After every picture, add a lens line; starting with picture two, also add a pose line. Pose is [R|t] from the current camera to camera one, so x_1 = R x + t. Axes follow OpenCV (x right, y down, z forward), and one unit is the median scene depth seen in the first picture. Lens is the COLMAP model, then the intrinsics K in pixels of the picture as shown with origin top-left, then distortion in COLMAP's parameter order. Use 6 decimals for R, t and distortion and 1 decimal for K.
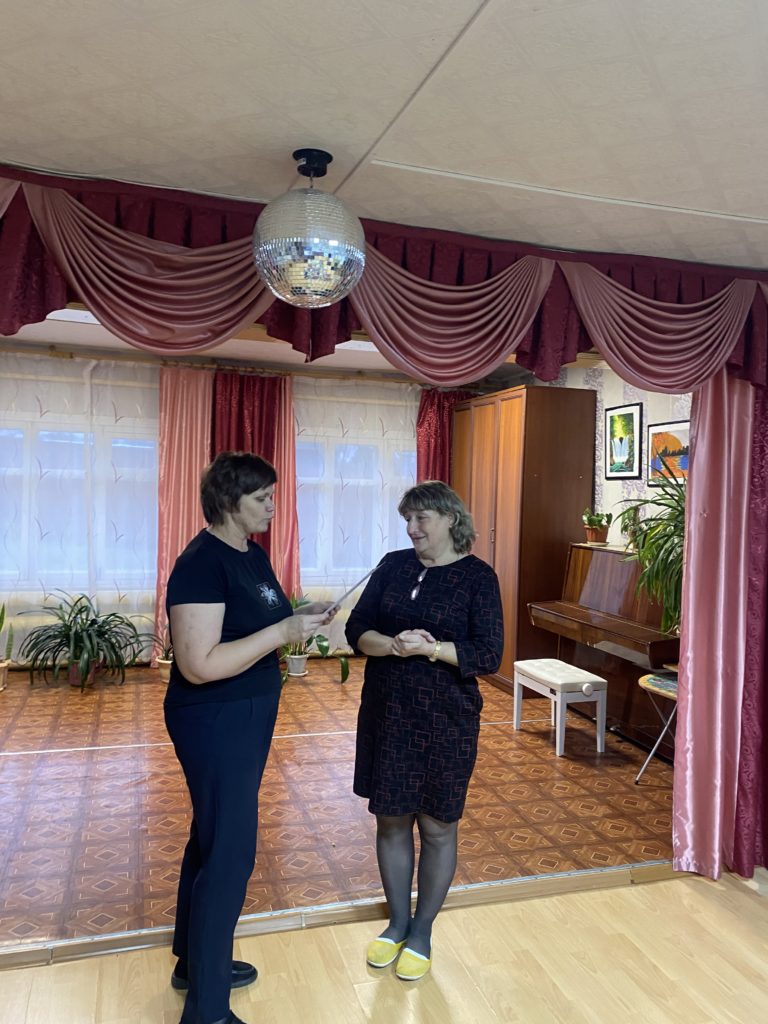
lens RADIAL K [[767.8, 0, 384.0], [0, 767.8, 512.0], [0, 0, 1]] dist [-0.001972, -0.032009]
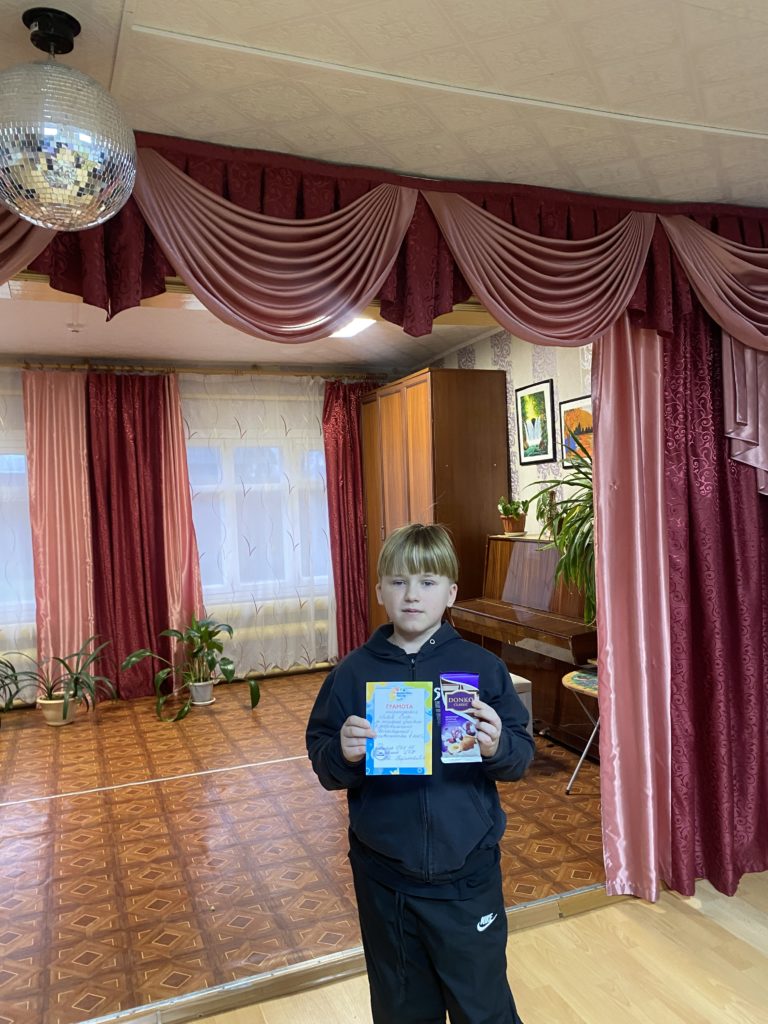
lens RADIAL K [[761.6, 0, 408.2], [0, 761.6, 532.6], [0, 0, 1]] dist [-0.007444, -0.028861]
pose [[0.992553, -0.069202, 0.100245, 0.053849], [0.067808, 0.997549, 0.017252, 0.013693], [-0.101193, -0.010326, 0.994813, 0.093135]]
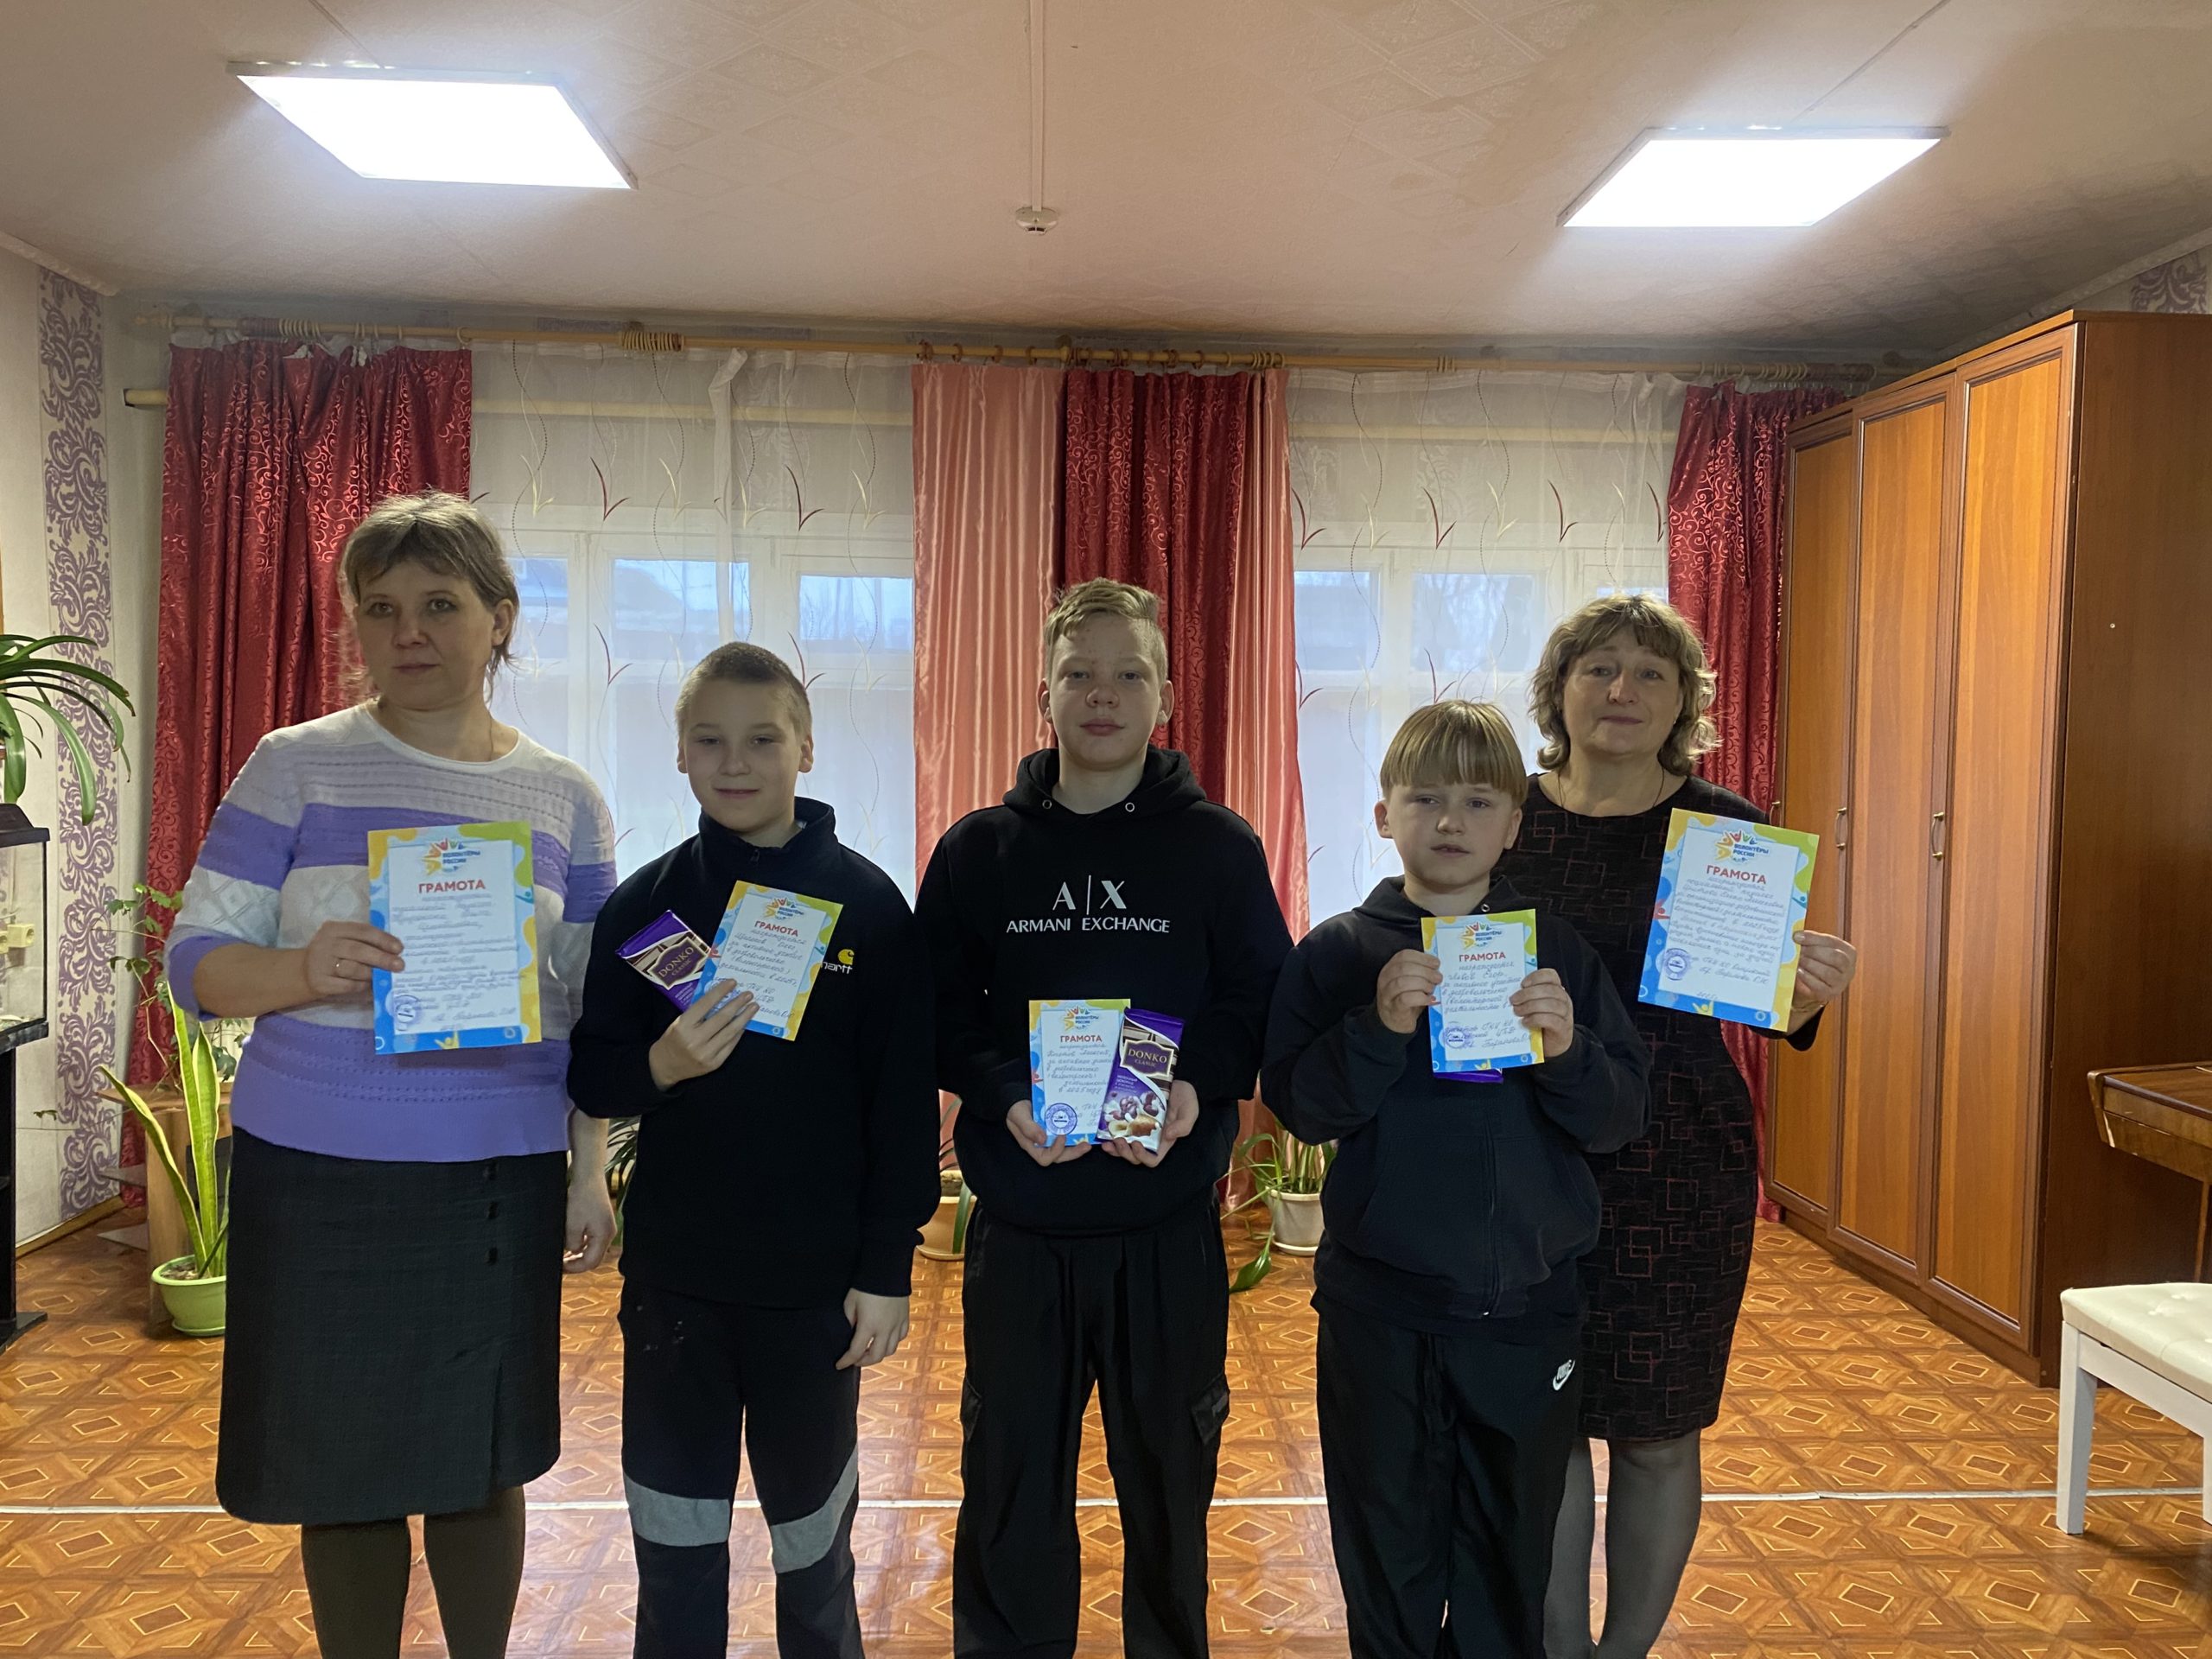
lens RADIAL K [[1655.6, 0, 1138.5], [0, 1655.6, 825.5], [0, 0, 1]] dist [0.090411, -0.108498]
pose [[0.969515, -0.004271, -0.244993, -0.002772], [0.009224, 0.999776, 0.019072, 0.011997], [0.244856, -0.020750, 0.969337, 0.297135]]
